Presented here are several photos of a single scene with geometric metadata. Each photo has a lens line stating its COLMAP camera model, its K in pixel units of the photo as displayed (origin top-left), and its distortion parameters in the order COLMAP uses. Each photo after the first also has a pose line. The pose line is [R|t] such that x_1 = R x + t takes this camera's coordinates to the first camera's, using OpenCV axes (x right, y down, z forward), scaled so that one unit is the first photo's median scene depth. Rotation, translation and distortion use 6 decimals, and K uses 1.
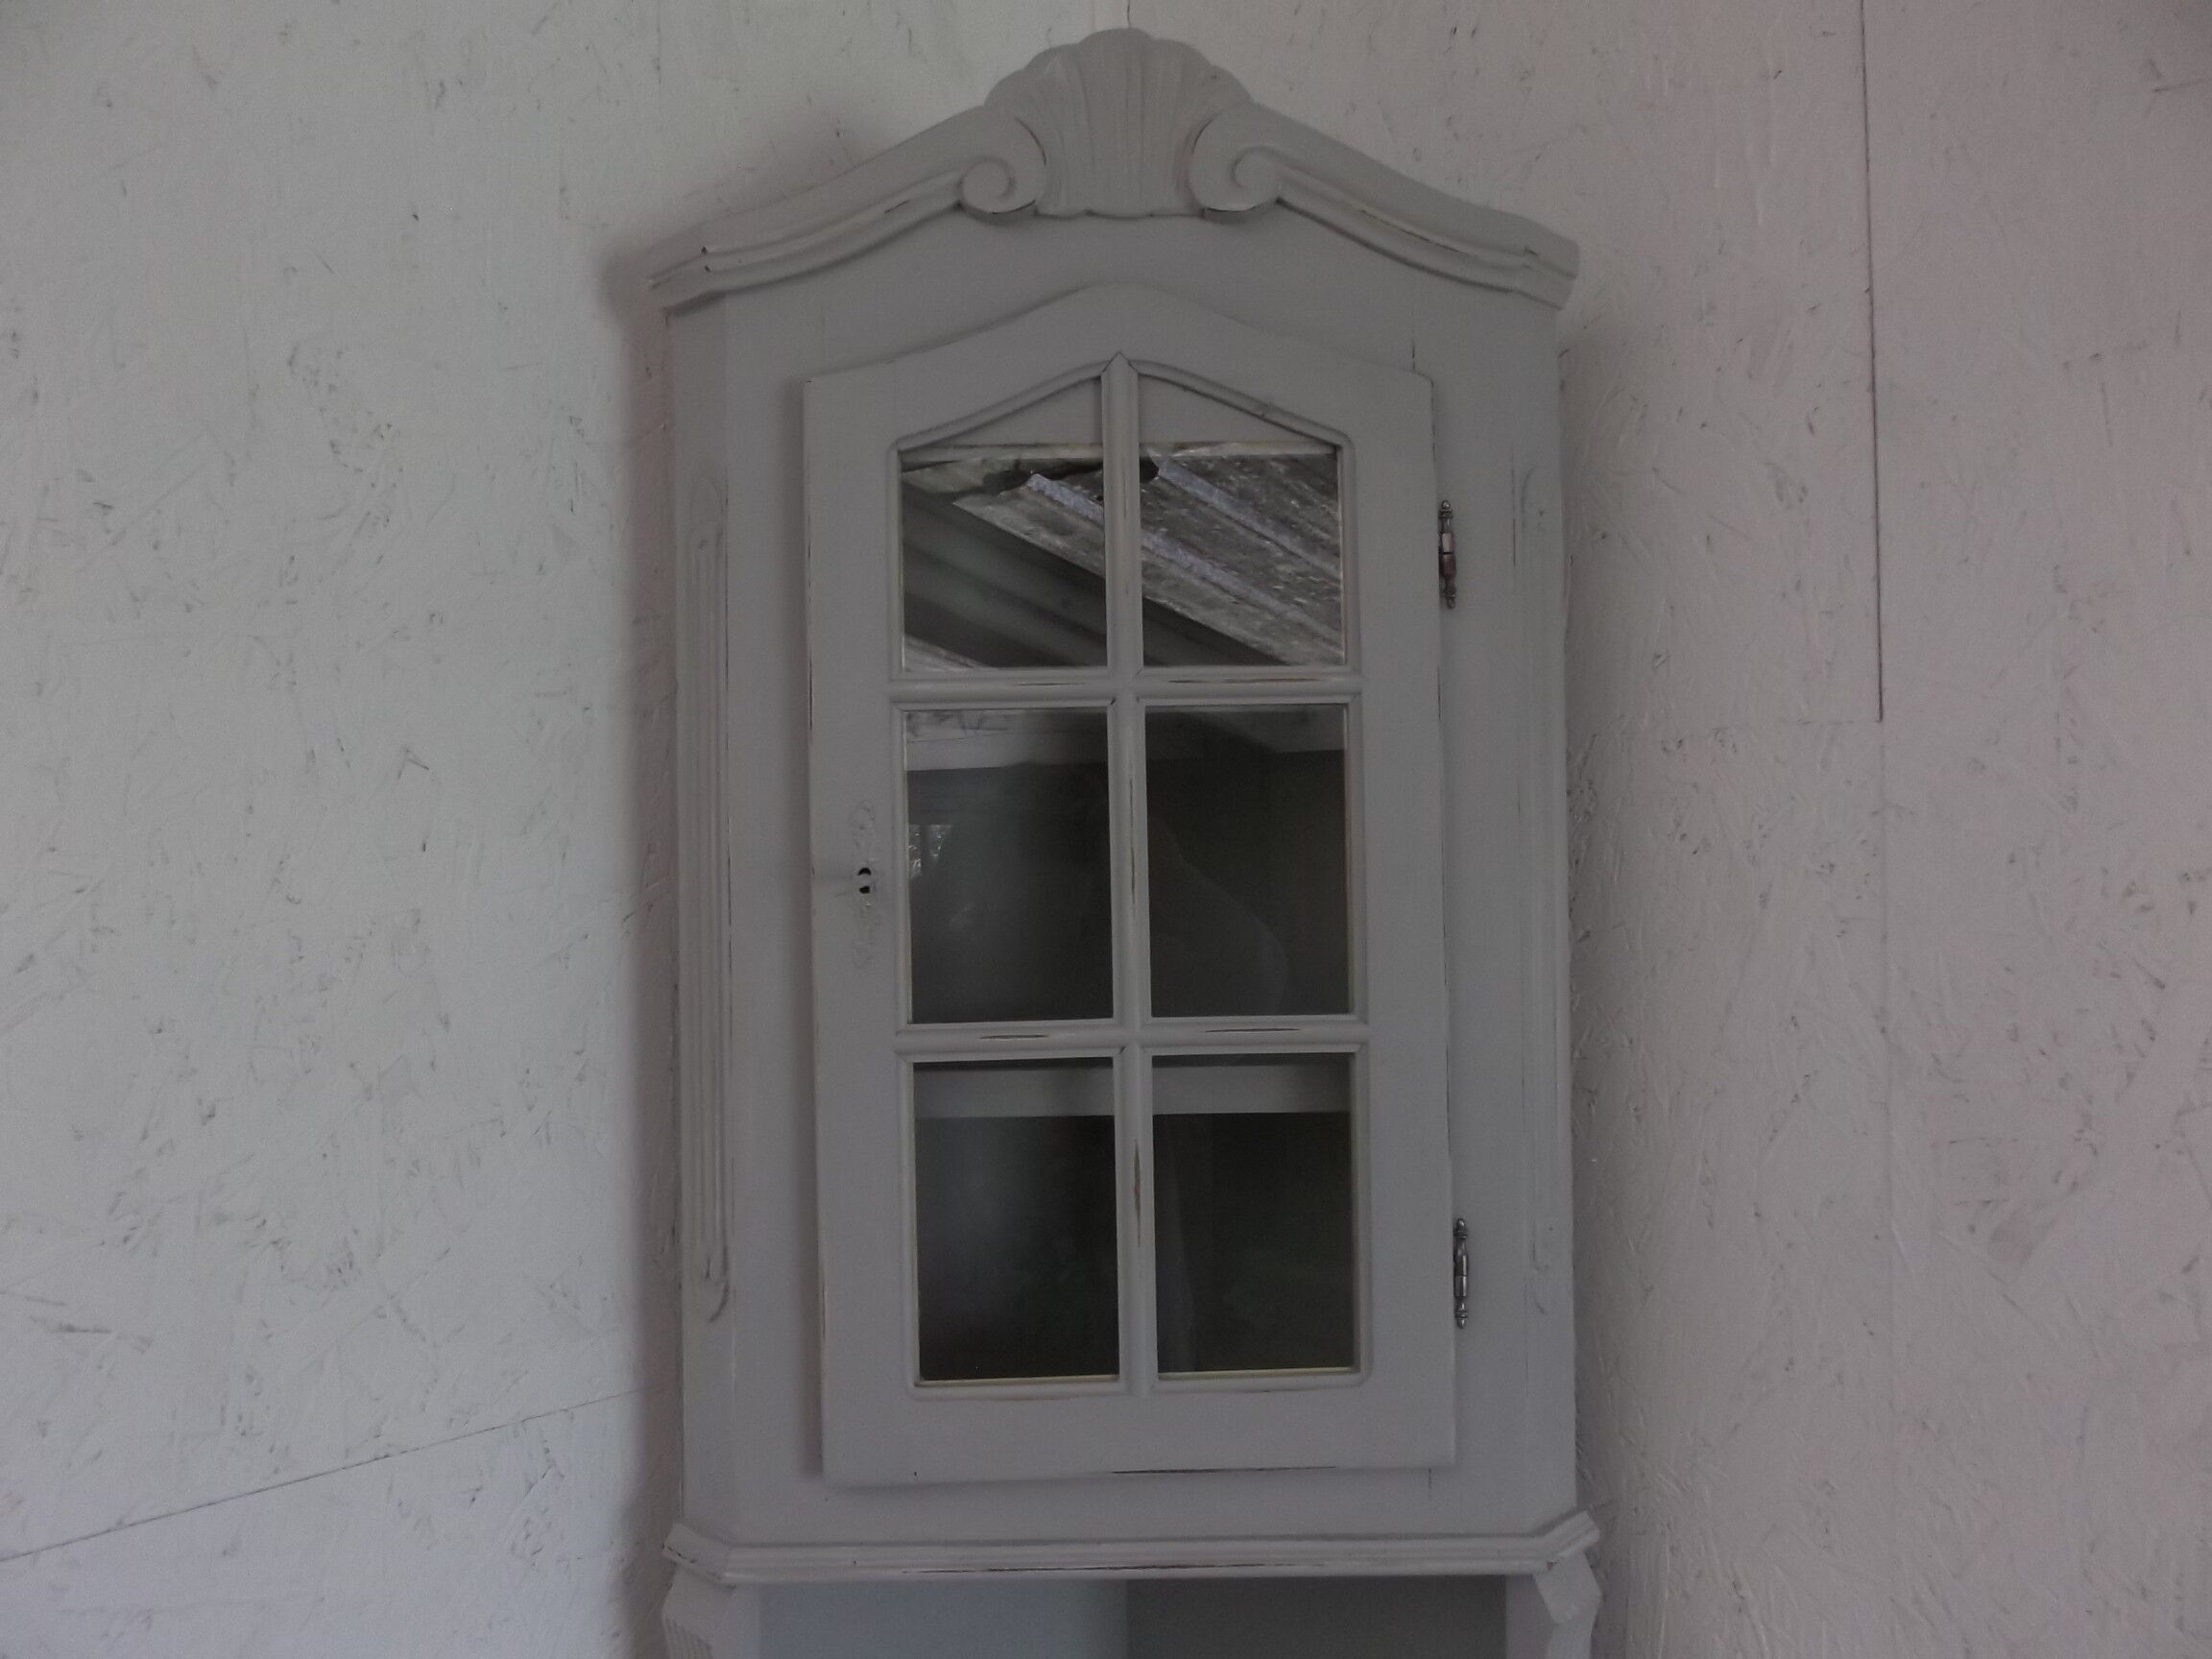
lens RADIAL K [[1746.3, 0, 1140.7], [0, 1746.3, 768.3], [0, 0, 1]] dist [-0.074877, 0.048577]
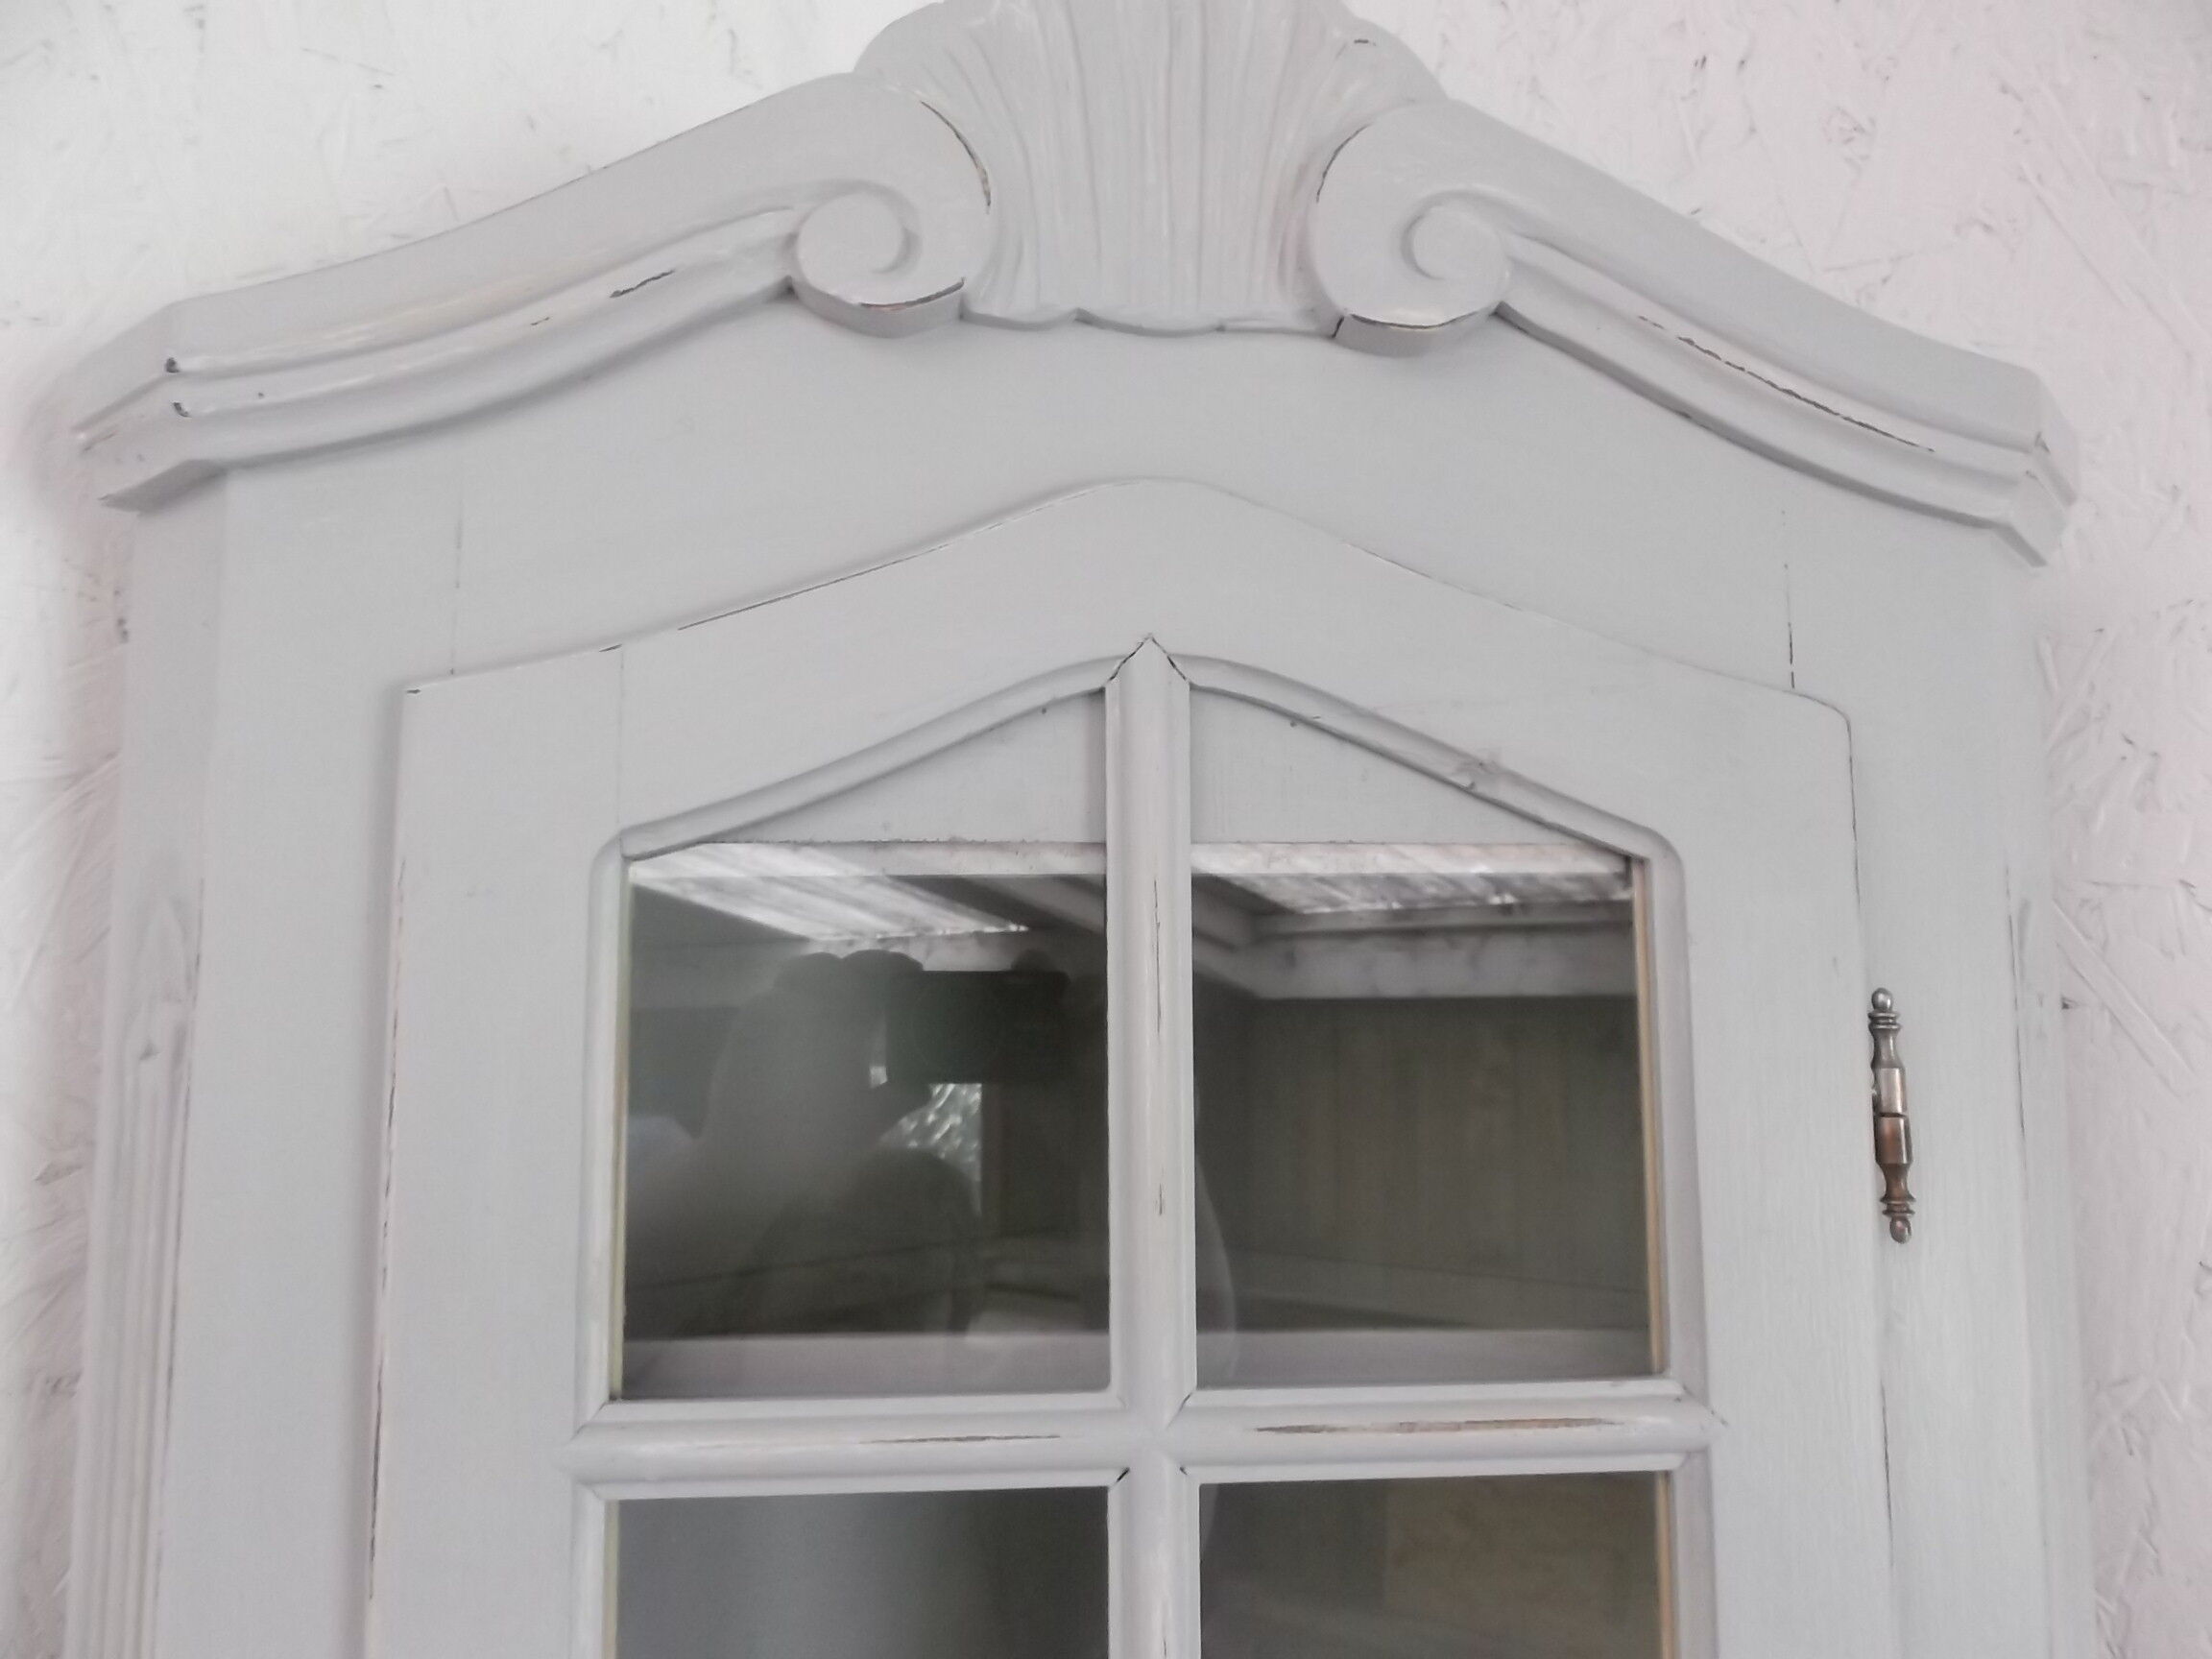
lens RADIAL K [[1671.3, 0, 1122.1], [0, 1671.3, 780.3], [0, 0, 1]] dist [-0.066474, 0.022911]
pose [[0.997303, 0.023154, 0.069642, -0.046865], [-0.016061, 0.994783, -0.100744, -0.160715], [-0.071611, 0.099354, 0.992472, 0.590947]]
